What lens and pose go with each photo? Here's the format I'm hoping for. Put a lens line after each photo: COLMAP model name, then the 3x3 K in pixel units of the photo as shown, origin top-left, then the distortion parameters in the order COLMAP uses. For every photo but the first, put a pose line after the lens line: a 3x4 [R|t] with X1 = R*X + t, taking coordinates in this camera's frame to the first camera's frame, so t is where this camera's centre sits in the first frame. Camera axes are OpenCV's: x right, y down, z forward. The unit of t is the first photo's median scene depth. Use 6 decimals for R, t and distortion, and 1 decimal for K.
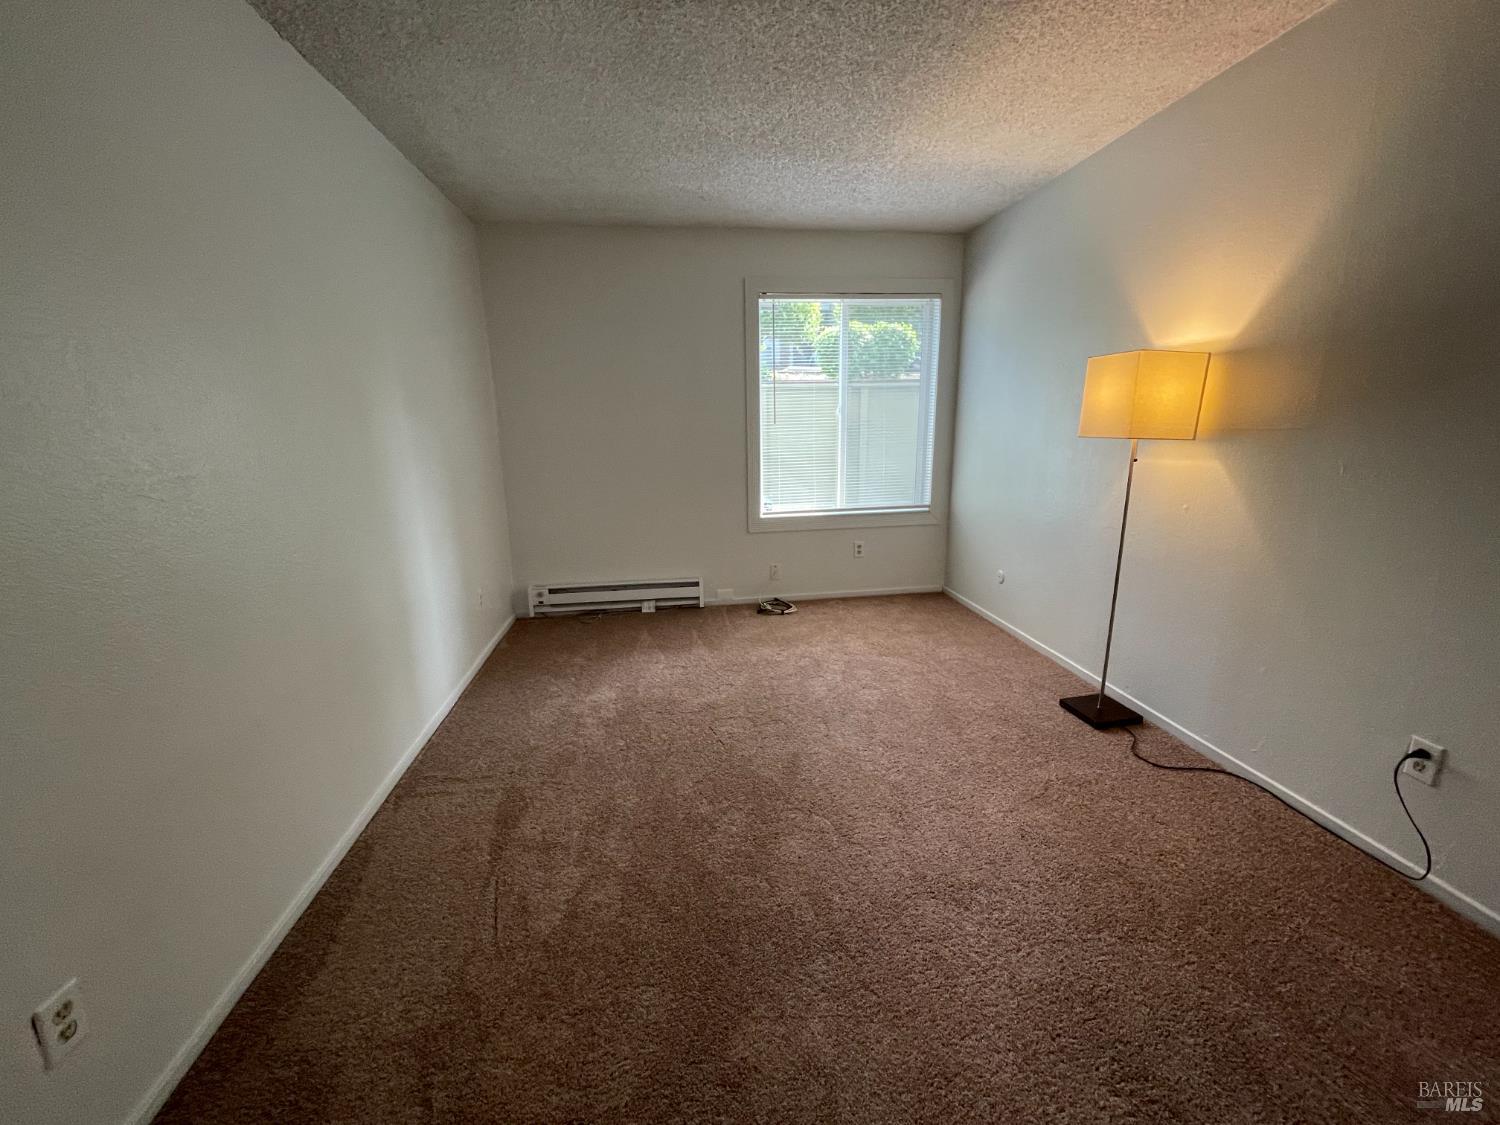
lens RADIAL K [[611.3, 0, 750.1], [0, 611.3, 564.9], [0, 0, 1]] dist [-0.006518, 0.000000]
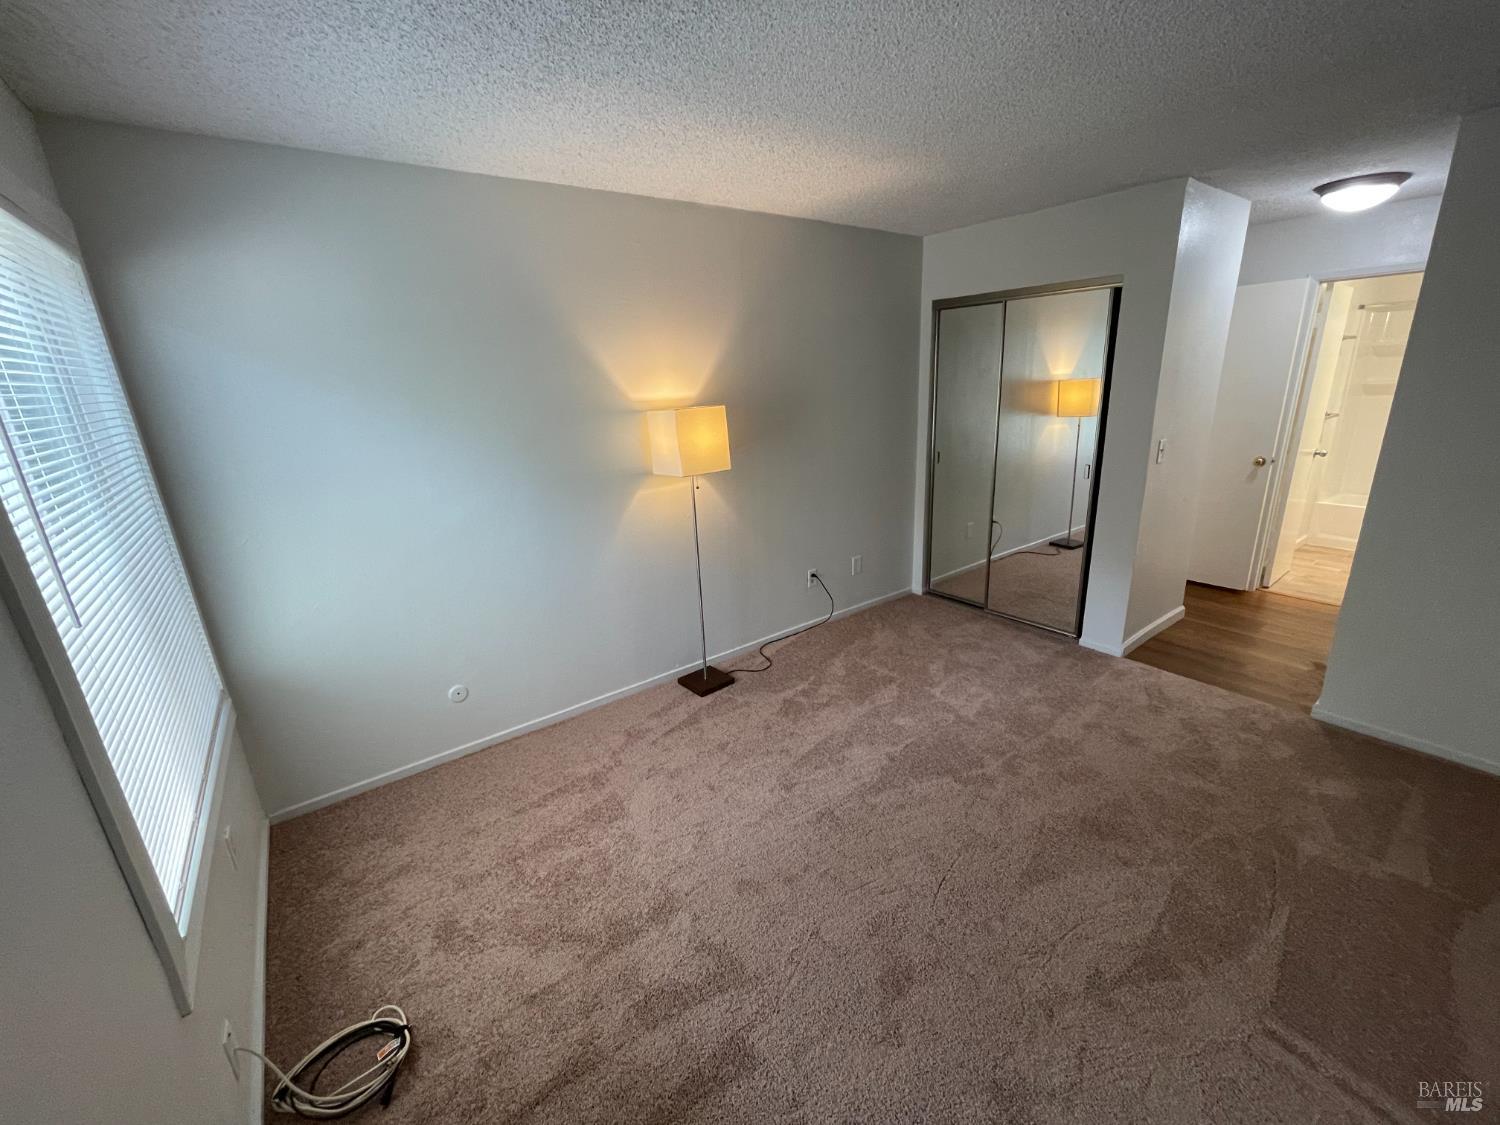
lens RADIAL K [[611.3, 0, 752.6], [0, 611.3, 560.9], [0, 0, 1]] dist [-0.006518, 0.000000]
pose [[-0.485008, -0.221660, 0.845951, -0.507164], [0.256417, 0.888780, 0.379894, -0.450372], [-0.836072, 0.401168, -0.374228, 1.306400]]
